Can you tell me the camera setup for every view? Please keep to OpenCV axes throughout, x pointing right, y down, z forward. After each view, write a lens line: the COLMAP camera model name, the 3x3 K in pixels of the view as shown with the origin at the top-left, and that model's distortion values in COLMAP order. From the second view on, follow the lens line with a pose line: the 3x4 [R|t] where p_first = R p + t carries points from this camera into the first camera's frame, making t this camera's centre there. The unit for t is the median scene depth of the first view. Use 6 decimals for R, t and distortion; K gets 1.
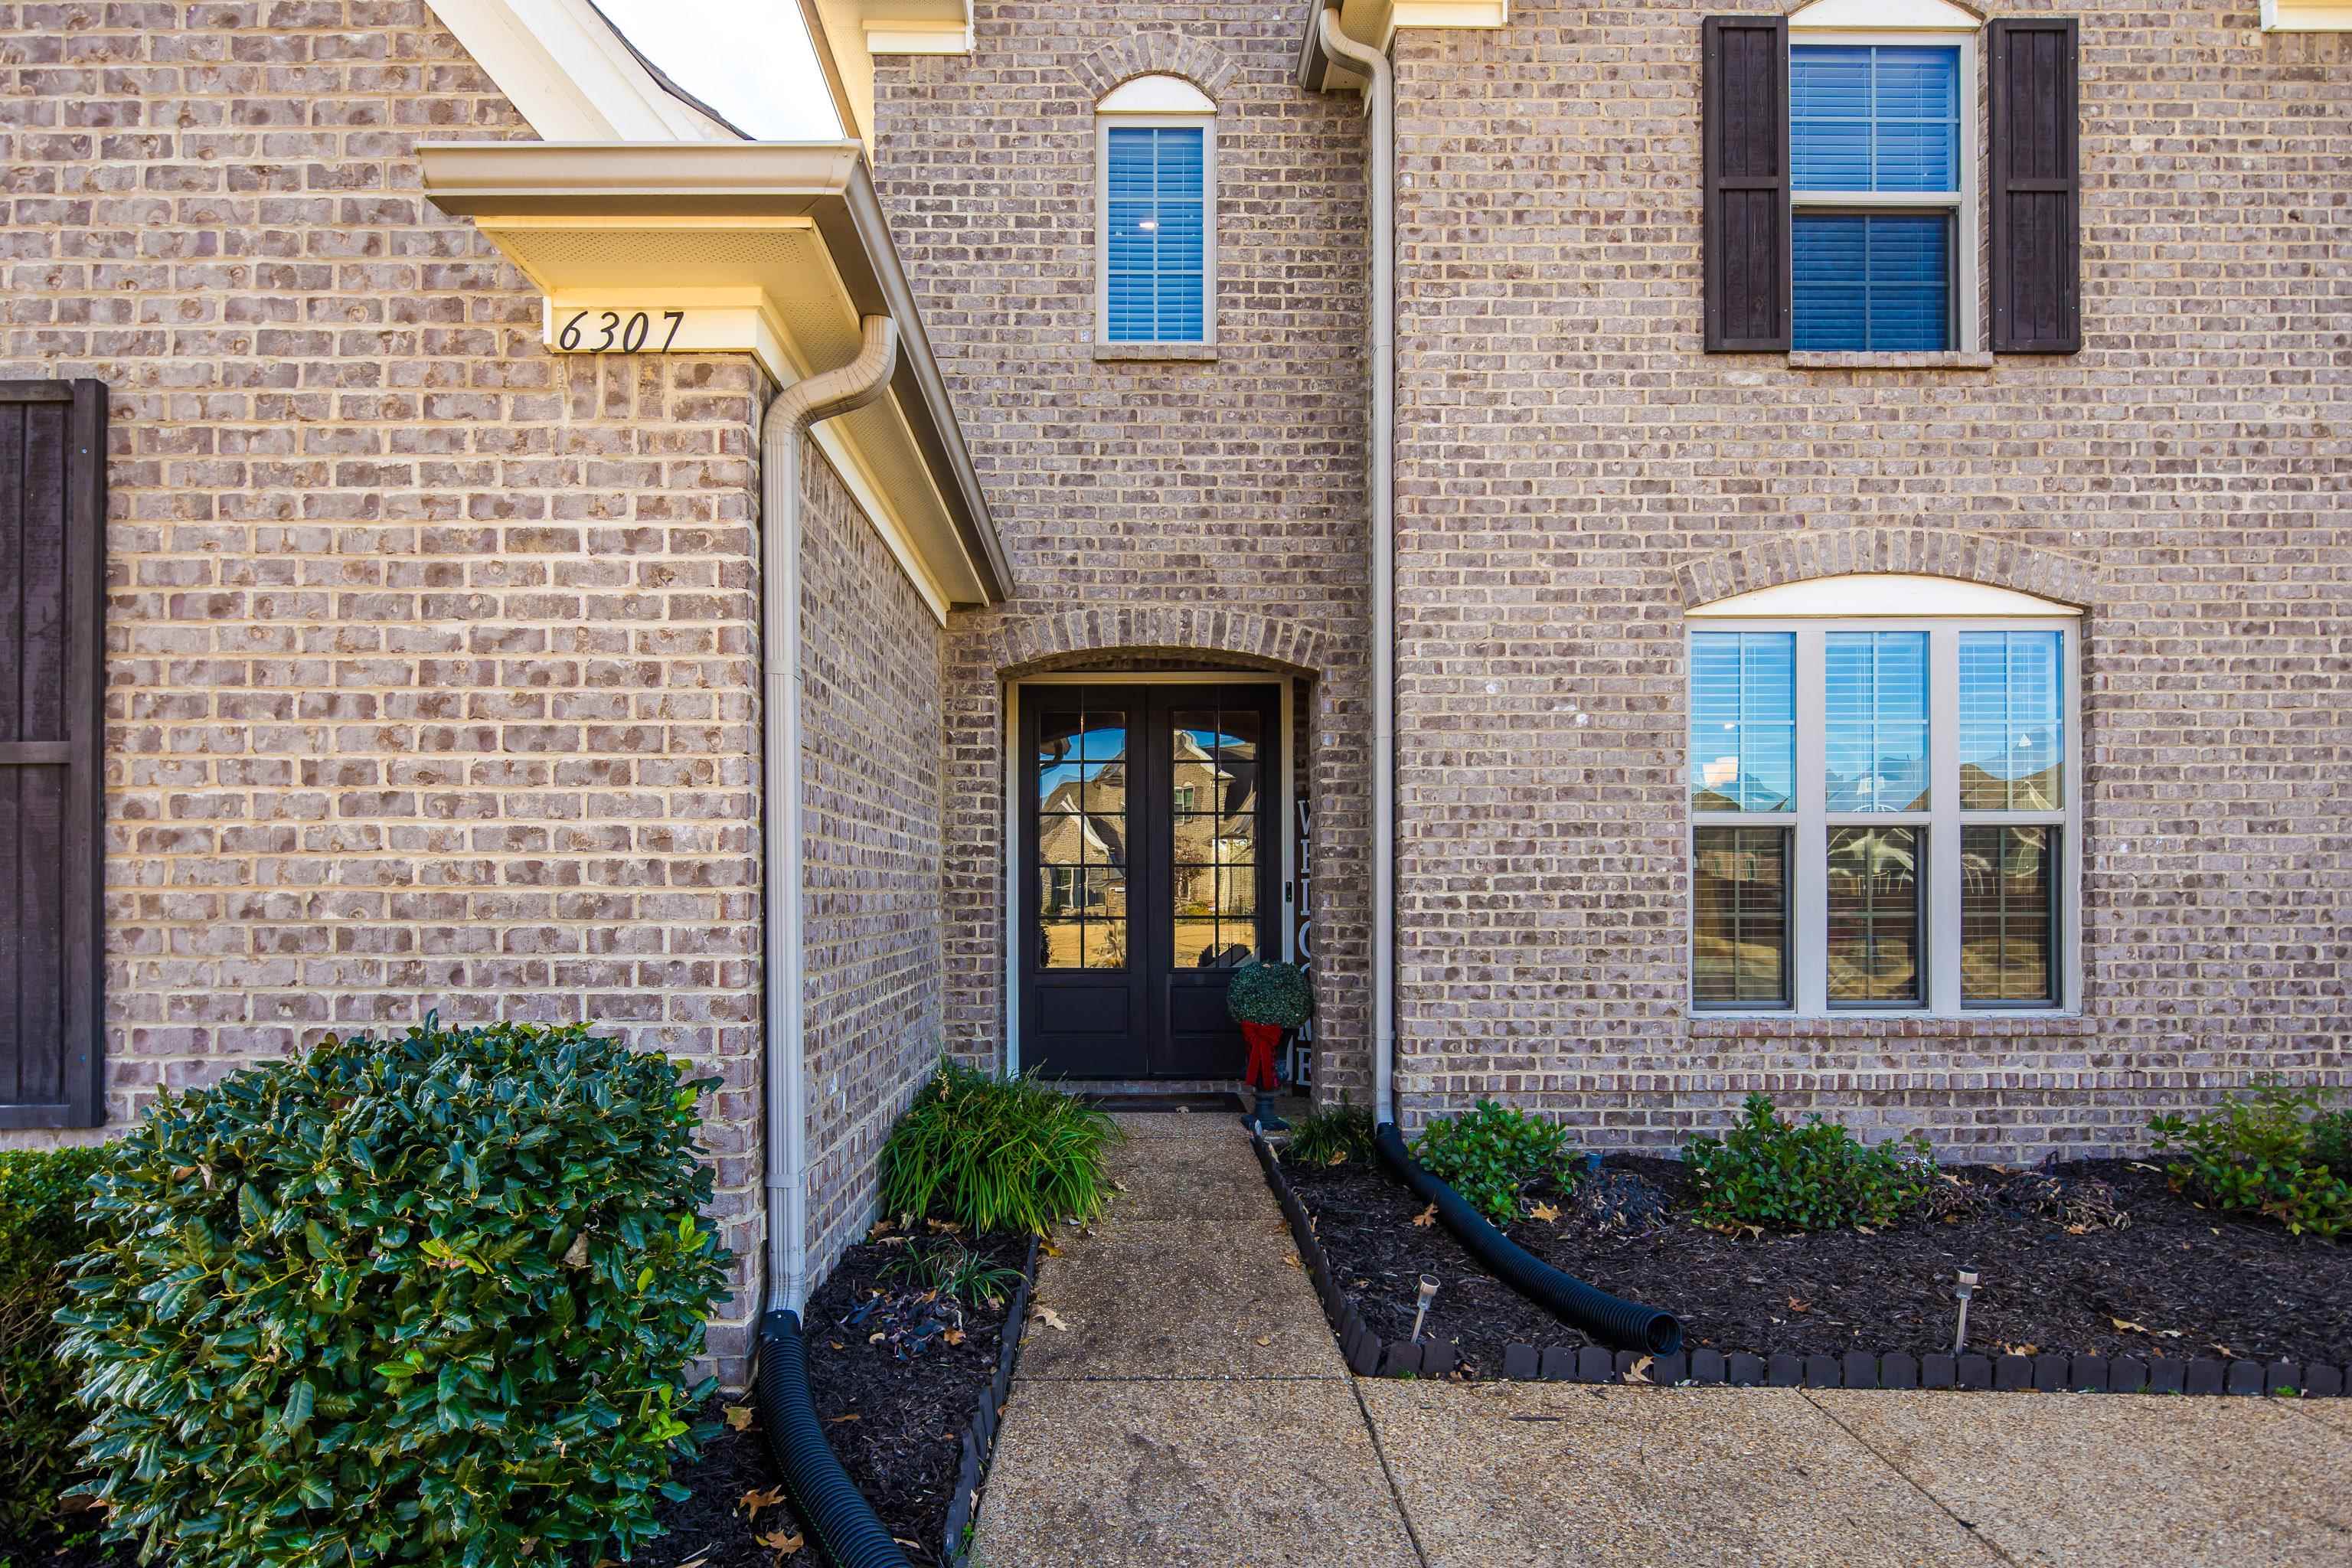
lens RADIAL K [[1182.2, 0, 1112.6], [0, 1182.2, 889.6], [0, 0, 1]] dist [0.002016, -0.000427]
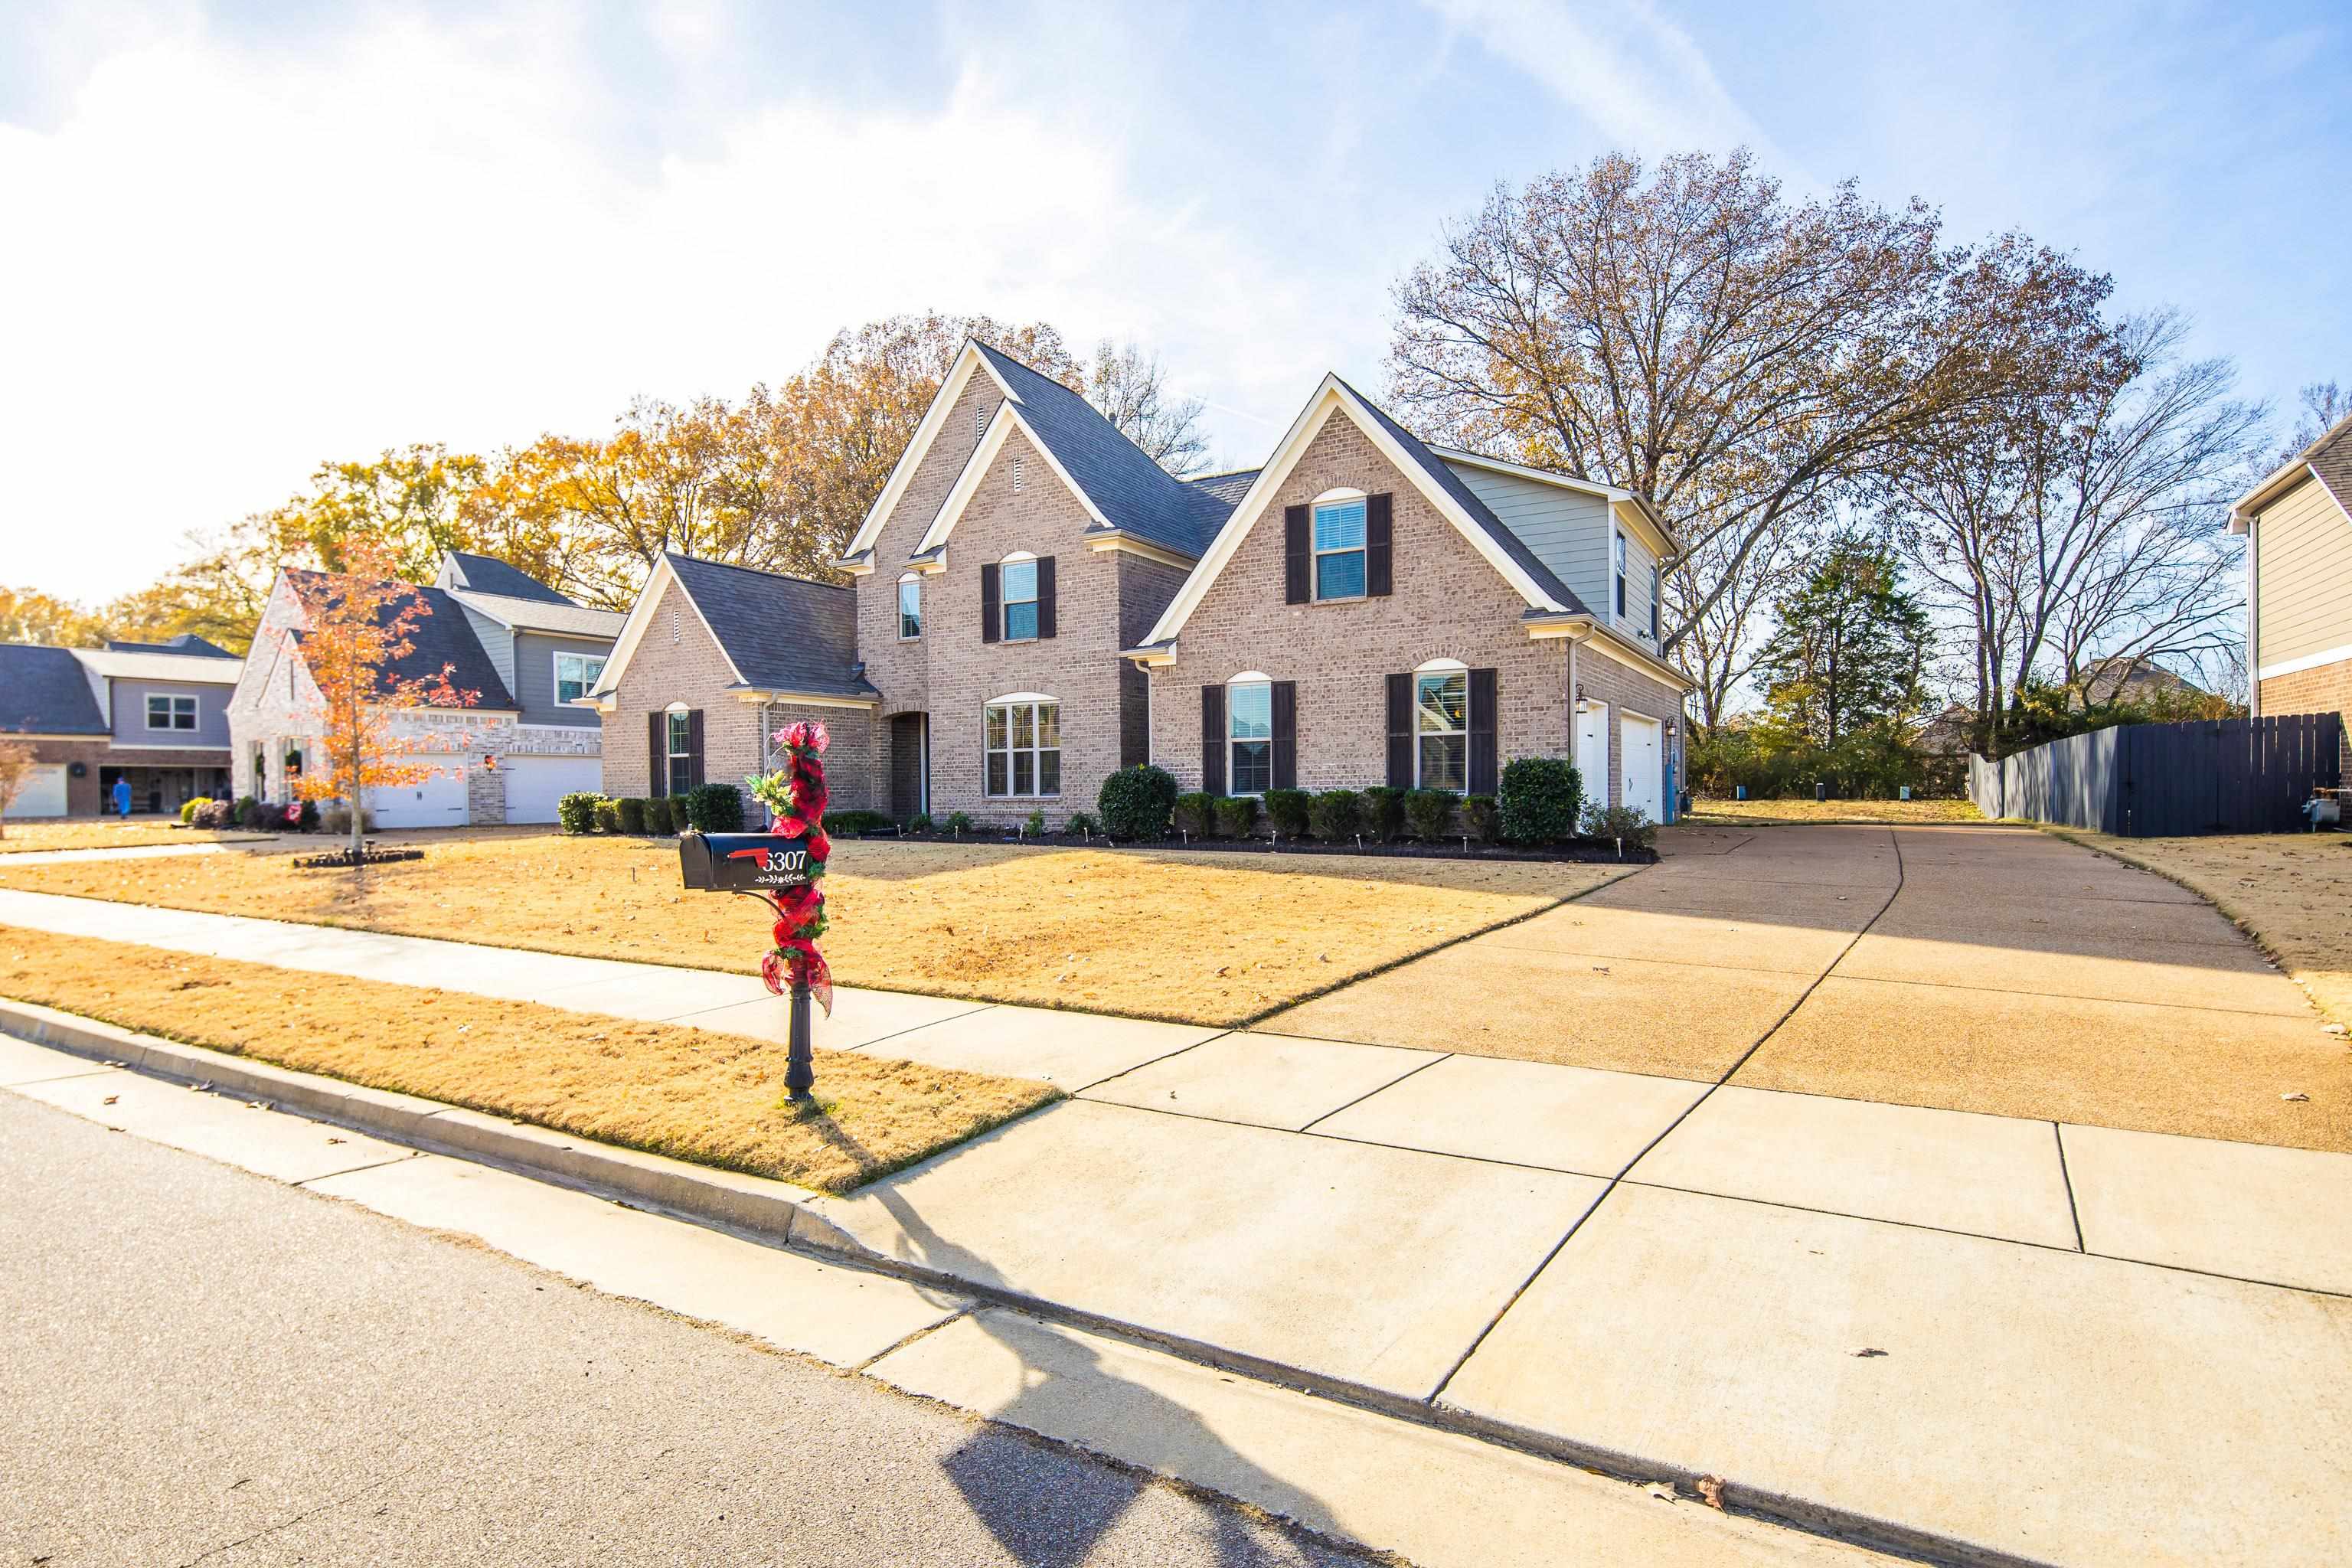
lens RADIAL K [[1165.8, 0, 1144.9], [0, 1165.8, 835.1], [0, 0, 1]] dist [-0.000085, 0.000328]
pose [[0.862588, 0.013830, -0.505719, 3.175558], [0.009663, 0.998994, 0.043801, 0.065579], [0.505815, -0.042669, 0.861586, -2.399656]]
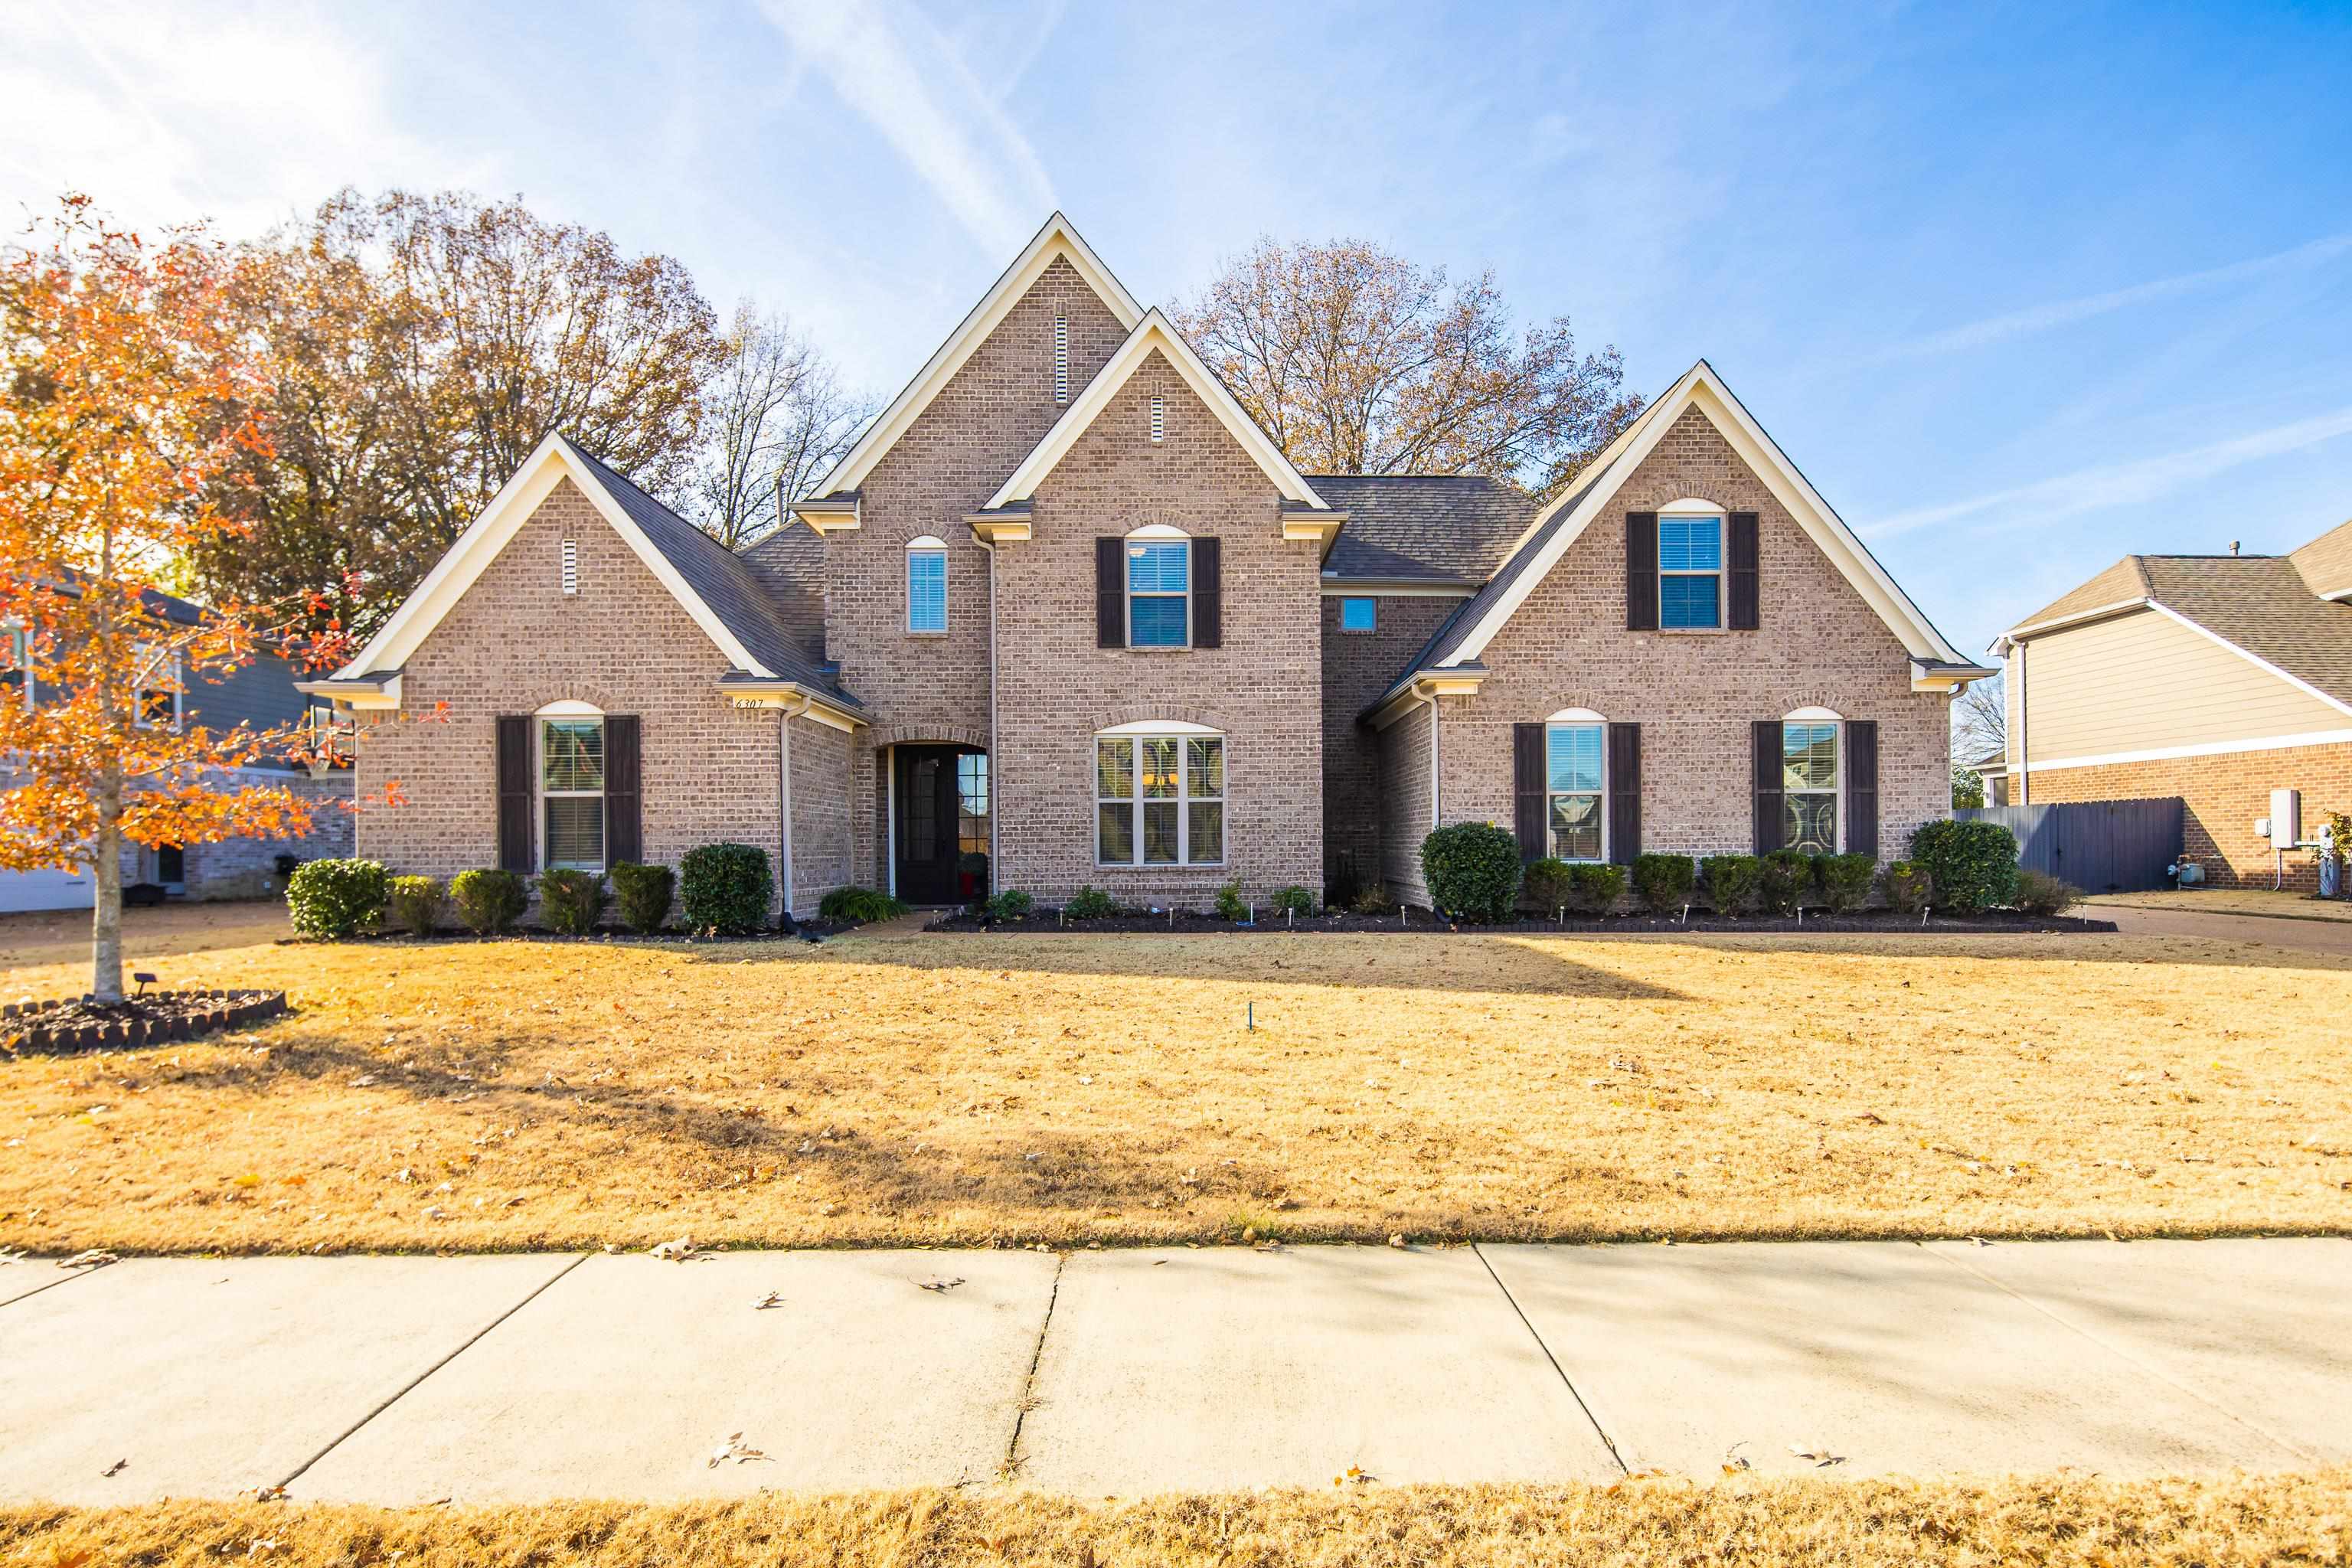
lens RADIAL K [[1152.9, 0, 1193.3], [0, 1152.9, 869.4], [0, 0, 1]] dist [0.005010, 0.000612]
pose [[0.999634, -0.006816, 0.026179, 0.665858], [0.006276, 0.999767, 0.020657, 0.057029], [-0.026313, -0.020485, 0.999444, -1.983029]]
